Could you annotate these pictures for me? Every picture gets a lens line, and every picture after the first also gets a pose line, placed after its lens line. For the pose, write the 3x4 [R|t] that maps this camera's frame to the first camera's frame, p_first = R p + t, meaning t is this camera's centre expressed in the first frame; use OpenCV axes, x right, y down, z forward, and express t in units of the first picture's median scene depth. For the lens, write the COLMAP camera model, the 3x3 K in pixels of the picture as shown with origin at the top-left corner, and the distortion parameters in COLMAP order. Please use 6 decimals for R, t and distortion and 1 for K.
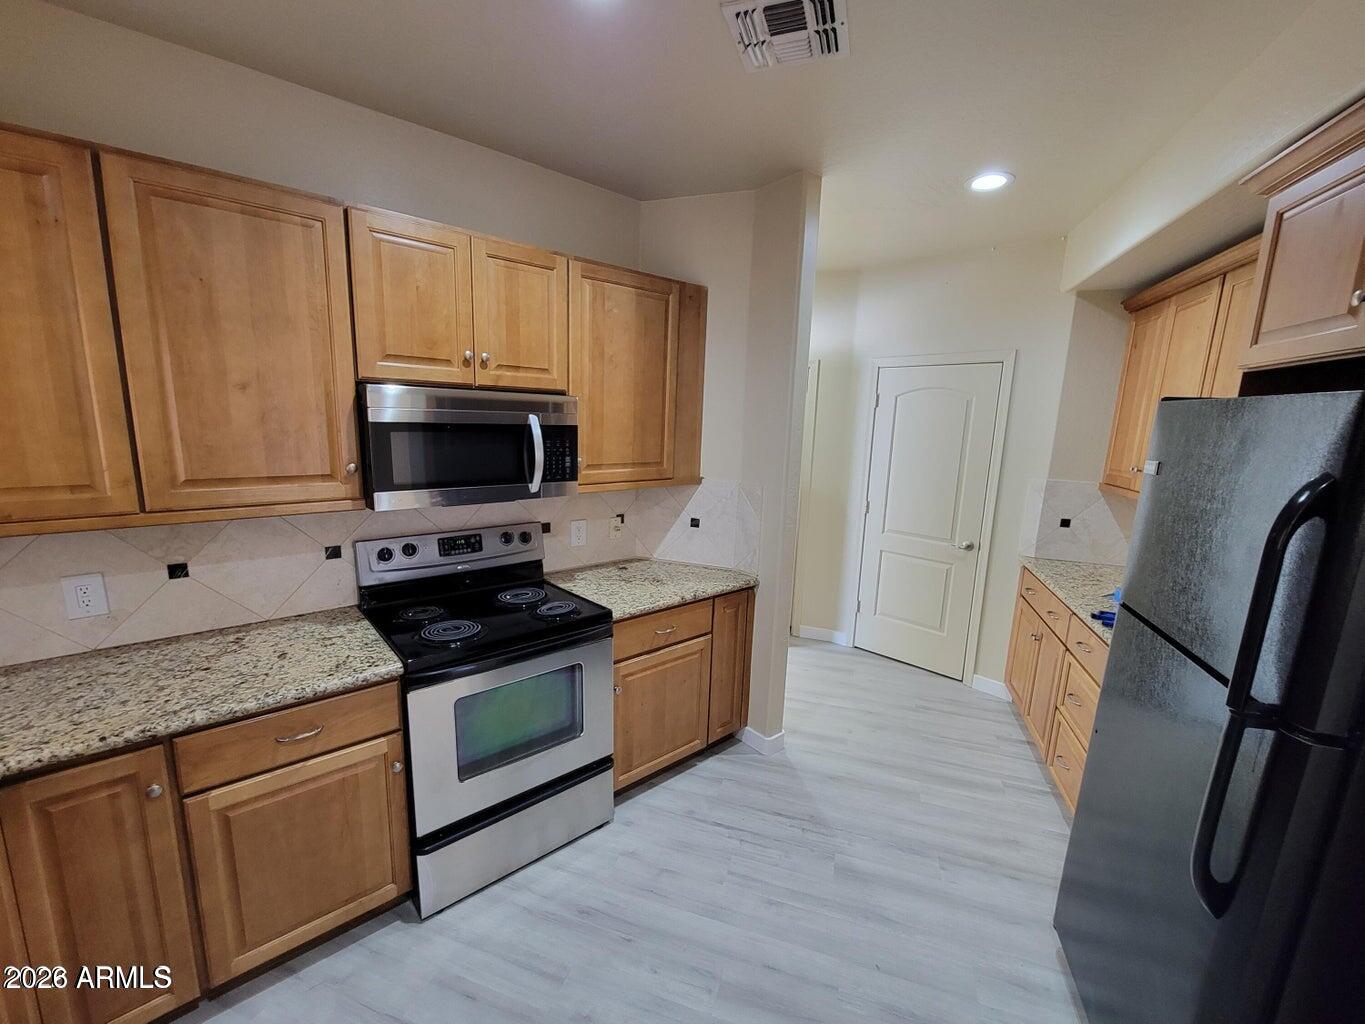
lens RADIAL K [[560.0, 0, 678.4], [0, 560.0, 520.5], [0, 0, 1]] dist [0.002755, -0.004743]
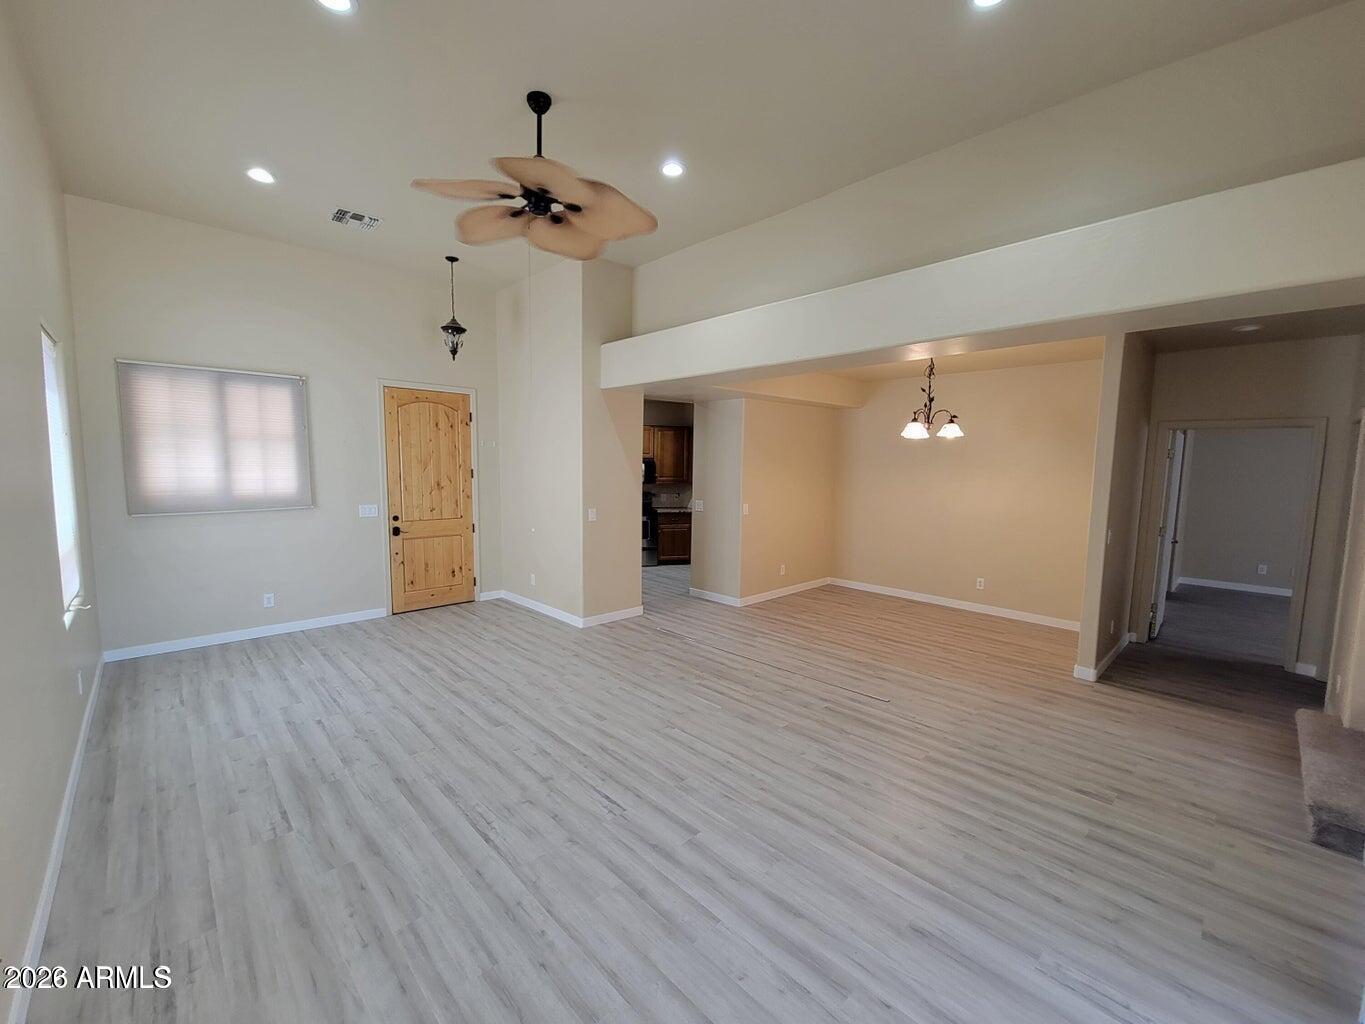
lens RADIAL K [[560.0, 0, 678.4], [0, 560.0, 520.5], [0, 0, 1]] dist [0.002755, -0.004743]
pose [[0.882835, 0.024952, -0.469020, 1.908942], [-0.069231, 0.994594, -0.077401, 0.532080], [0.464553, 0.100803, 0.879789, -2.492588]]
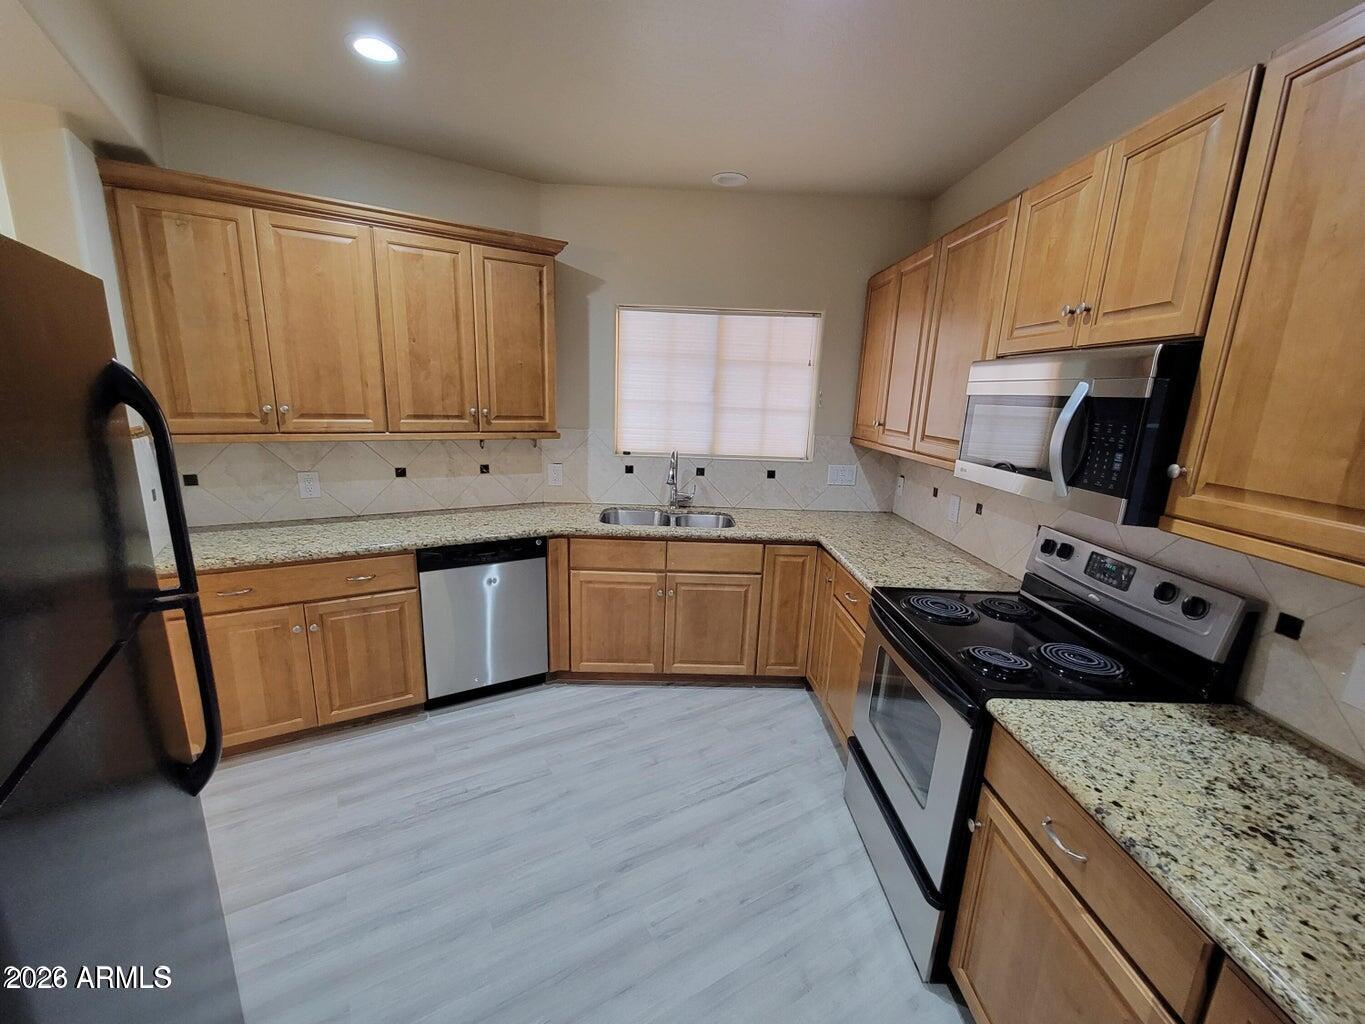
lens RADIAL K [[560.0, 0, 678.4], [0, 560.0, 520.5], [0, 0, 1]] dist [0.002755, -0.004743]
pose [[-0.640342, 0.115913, -0.759294, 0.533345], [-0.199594, 0.929477, 0.310218, -0.135751], [0.741704, 0.350196, -0.572047, 1.005572]]
